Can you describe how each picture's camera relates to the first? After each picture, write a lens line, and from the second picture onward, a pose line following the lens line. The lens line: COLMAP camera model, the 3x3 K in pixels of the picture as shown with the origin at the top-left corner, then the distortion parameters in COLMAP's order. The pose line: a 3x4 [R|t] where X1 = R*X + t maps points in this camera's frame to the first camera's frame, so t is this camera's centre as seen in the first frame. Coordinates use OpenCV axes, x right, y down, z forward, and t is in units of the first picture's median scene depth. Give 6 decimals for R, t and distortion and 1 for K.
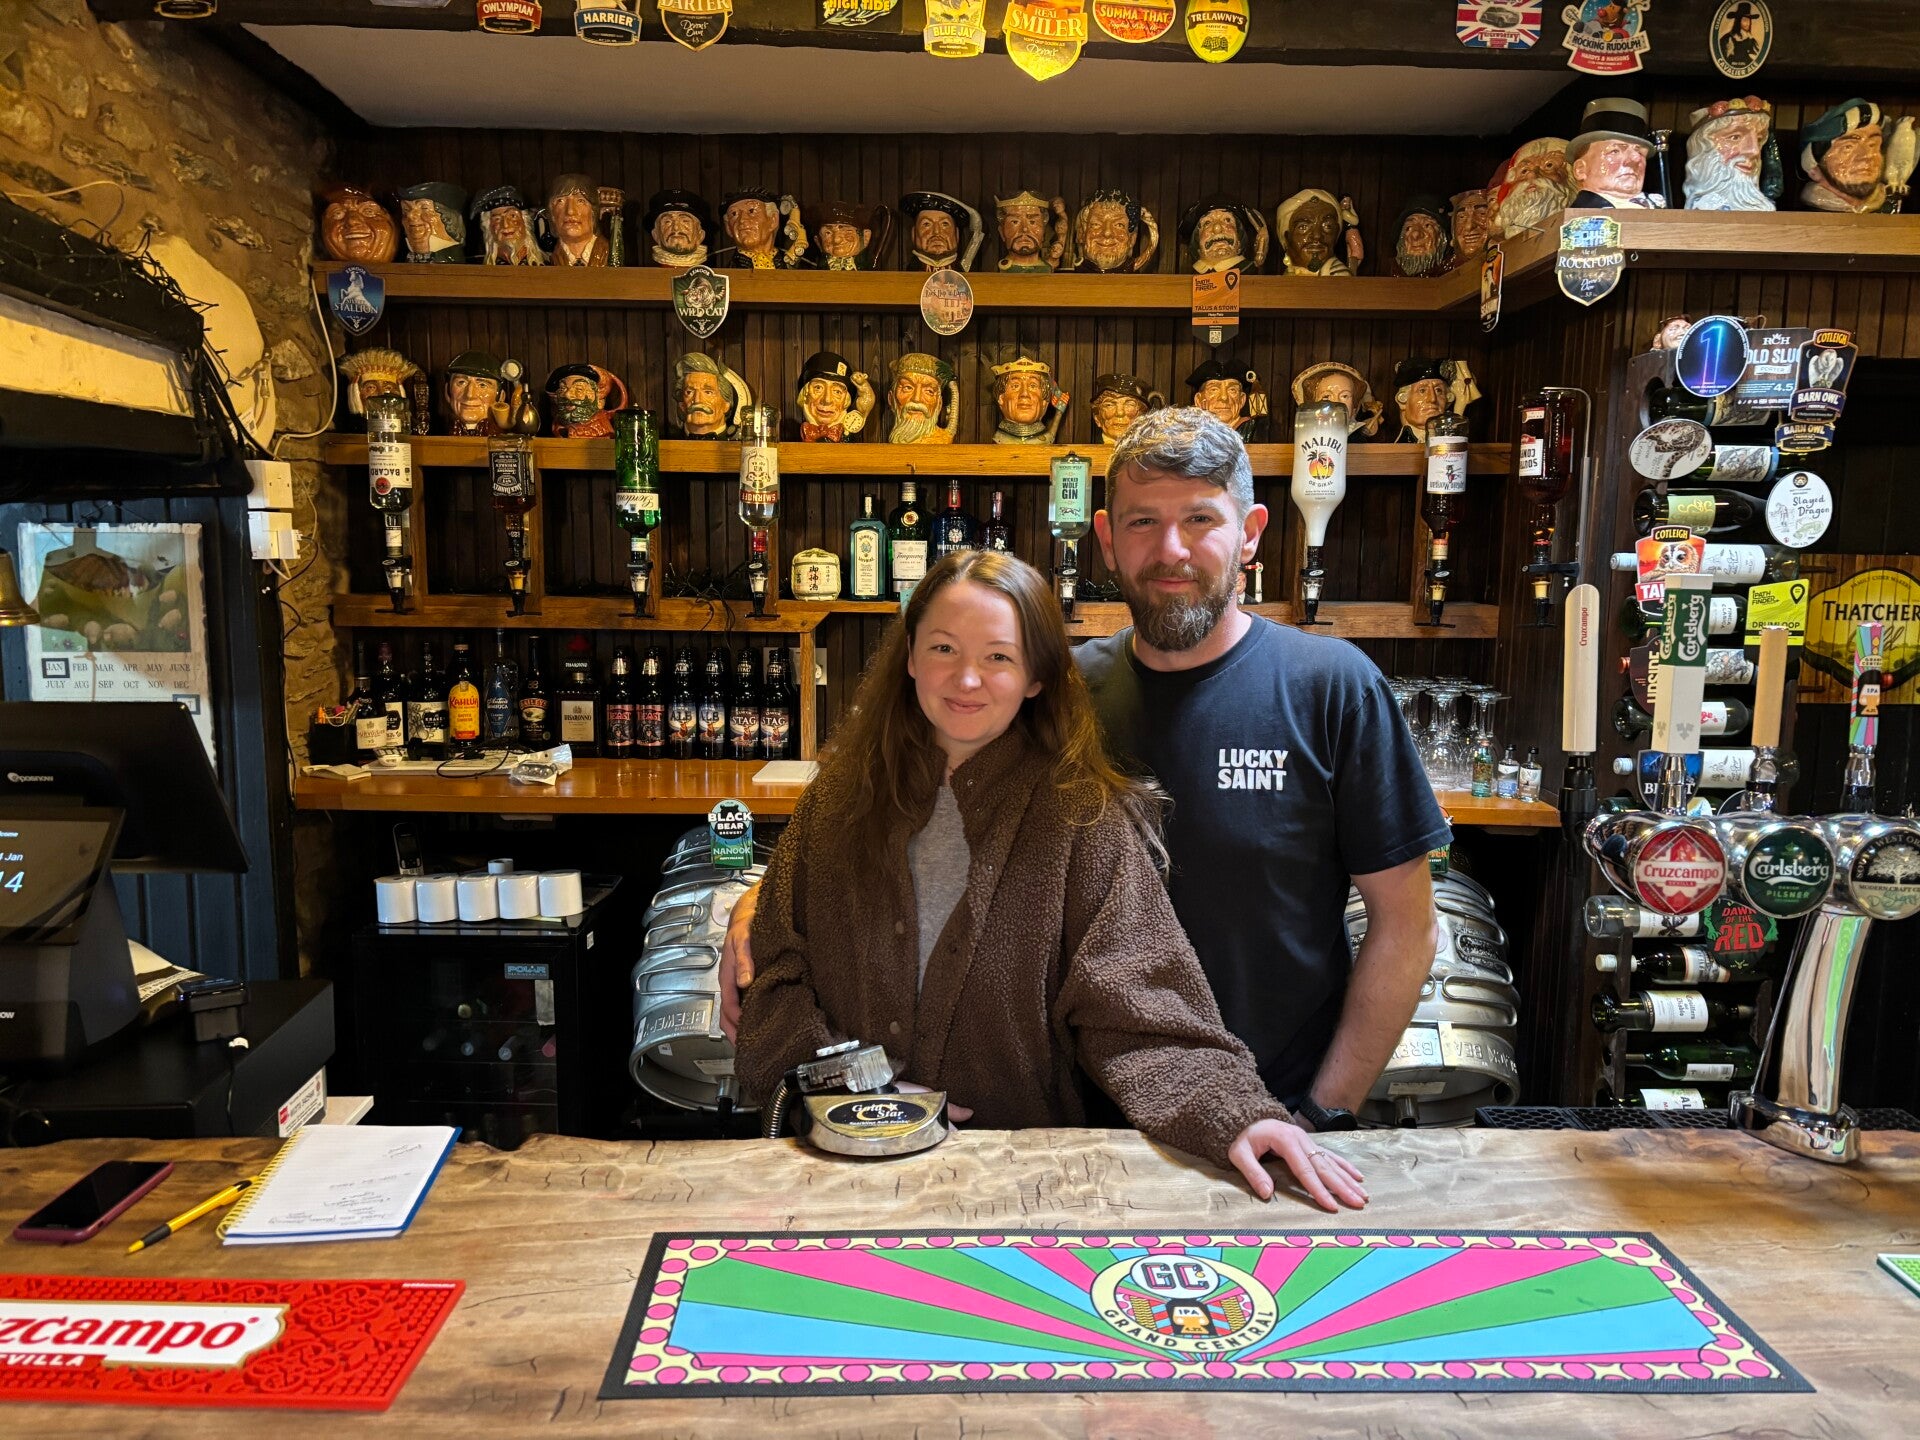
lens RADIAL K [[1565.5, 0, 957.3], [0, 1565.5, 775.2], [0, 0, 1]] dist [0.113300, -0.181942]
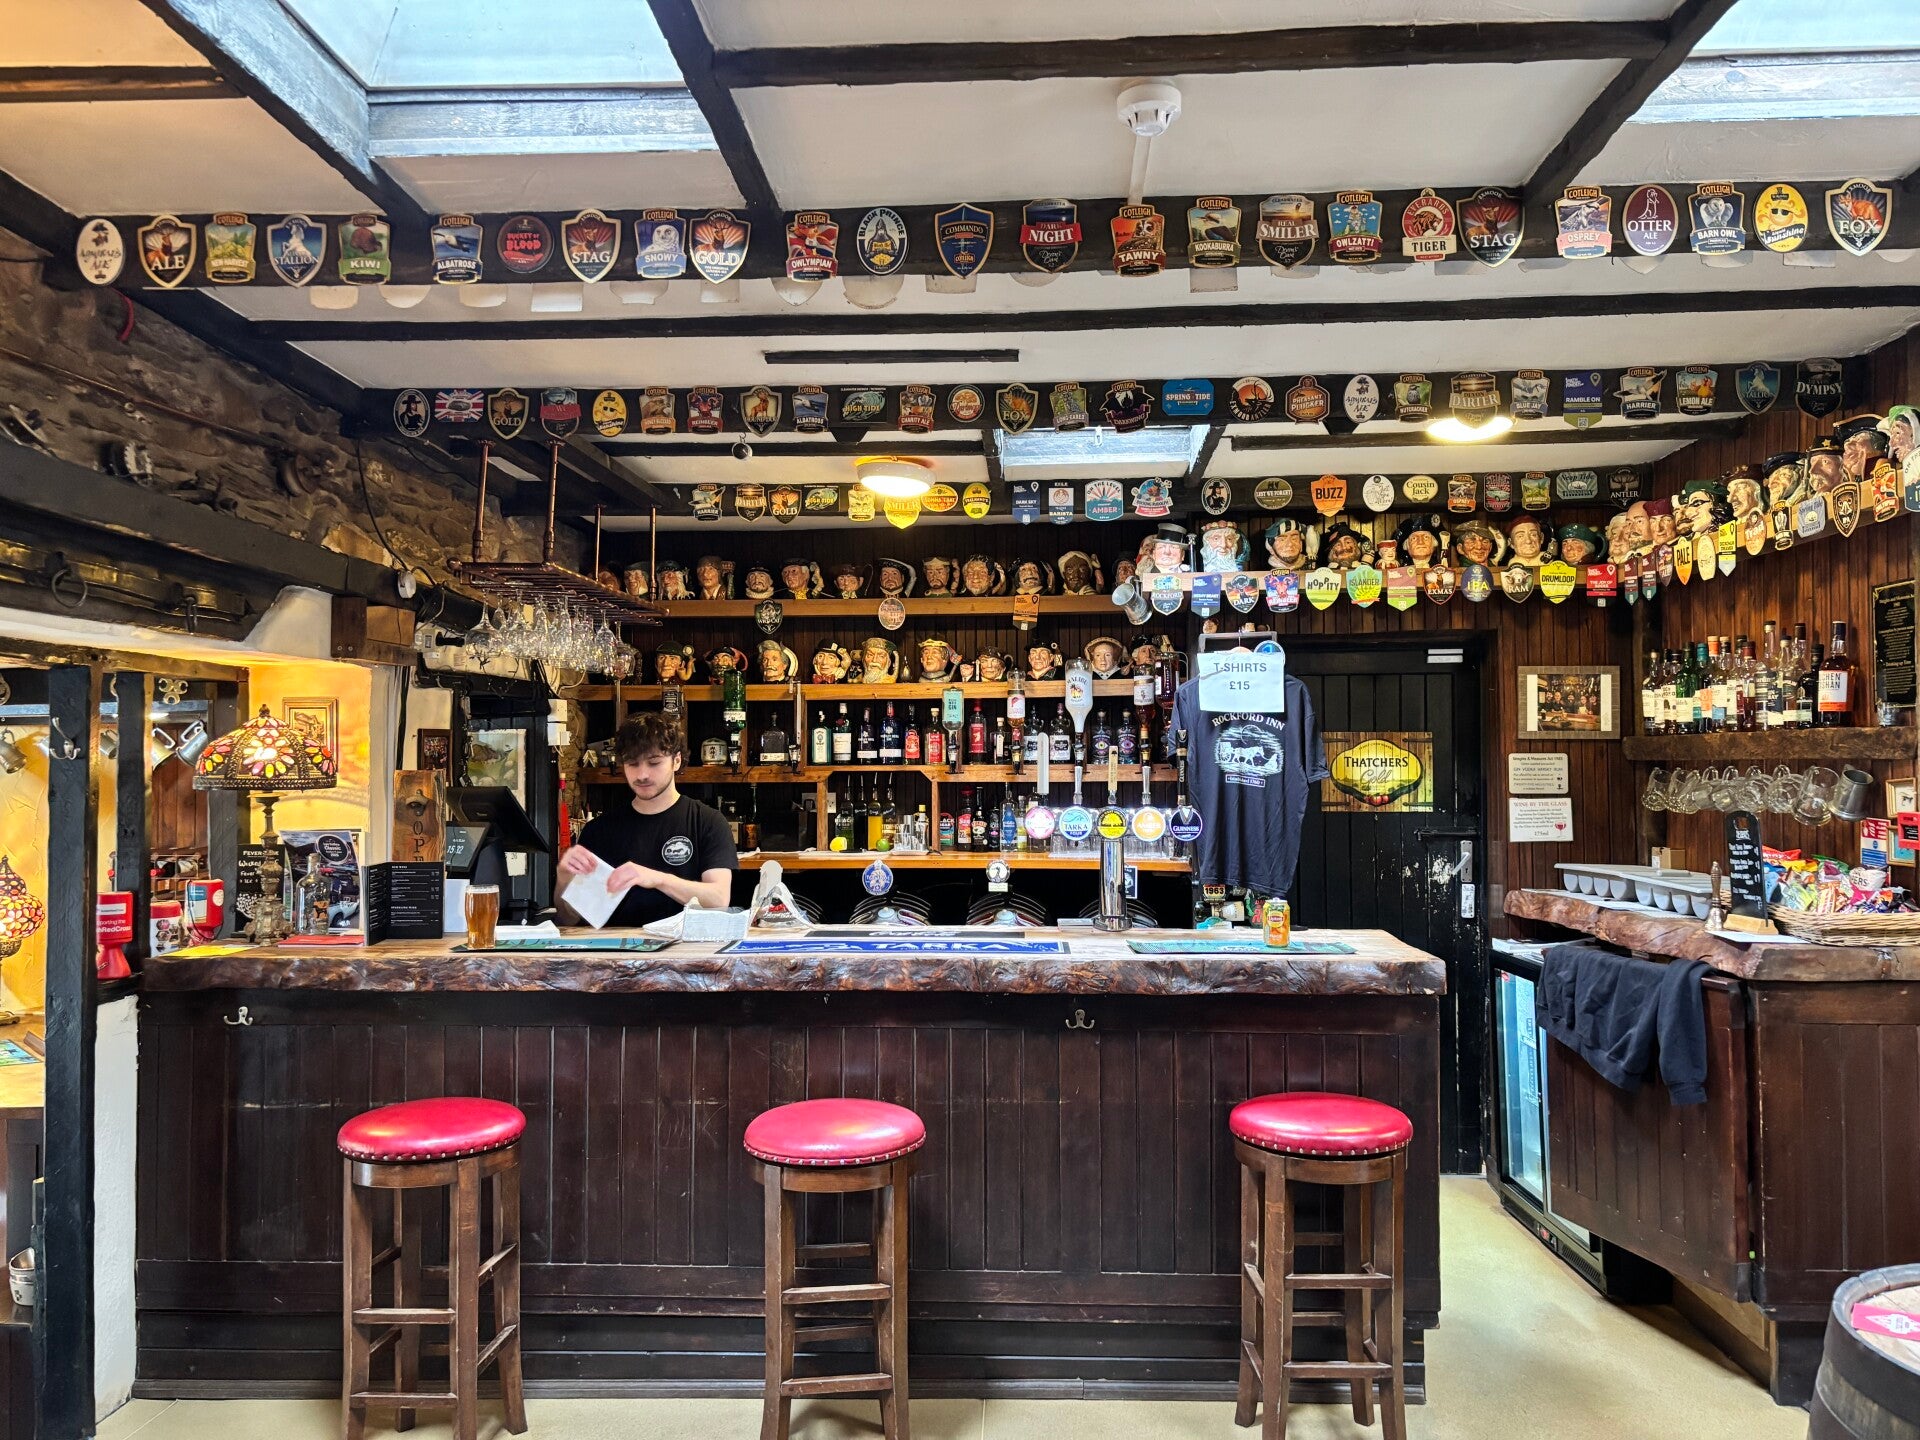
lens RADIAL K [[1431.7, 0, 960.0], [0, 1431.7, 720.0], [0, 0, 1]] dist [-0.006140, -0.001751]
pose [[0.995408, -0.017361, -0.094139, 0.243163], [-0.000177, 0.983082, -0.183164, 0.157225], [0.095727, 0.182339, 0.978565, -0.709756]]
